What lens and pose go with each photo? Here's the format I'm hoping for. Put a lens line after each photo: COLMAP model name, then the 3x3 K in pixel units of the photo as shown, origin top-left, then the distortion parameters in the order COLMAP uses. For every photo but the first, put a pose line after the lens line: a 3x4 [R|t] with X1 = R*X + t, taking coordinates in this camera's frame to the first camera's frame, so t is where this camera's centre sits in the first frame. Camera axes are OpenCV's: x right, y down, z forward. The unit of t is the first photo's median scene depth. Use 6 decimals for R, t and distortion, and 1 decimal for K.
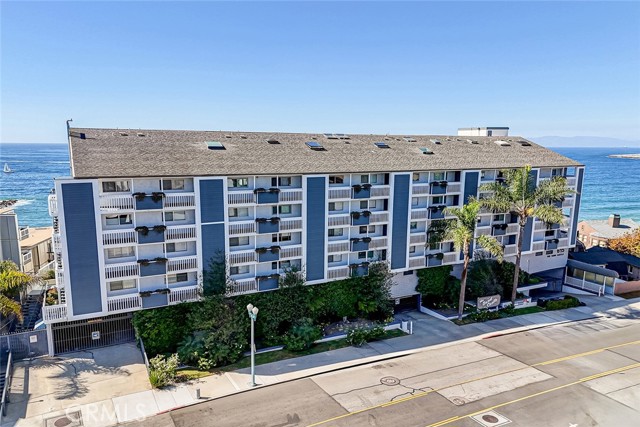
lens RADIAL K [[488.2, 0, 320.0], [0, 488.2, 213.5], [0, 0, 1]] dist [0.044140, 0.002024]
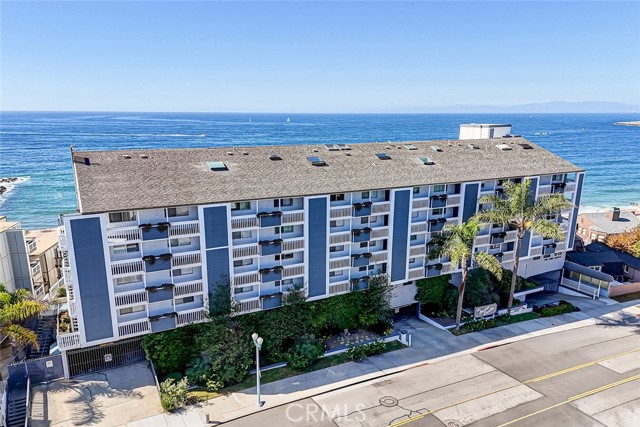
lens RADIAL K [[491.2, 0, 320.7], [0, 491.2, 222.2], [0, 0, 1]] dist [0.047617, -0.003254]
pose [[0.999990, -0.004045, -0.002072, 0.000364], [0.004204, 0.996501, 0.083477, -0.109699], [0.001727, -0.083485, 0.996508, -0.022820]]
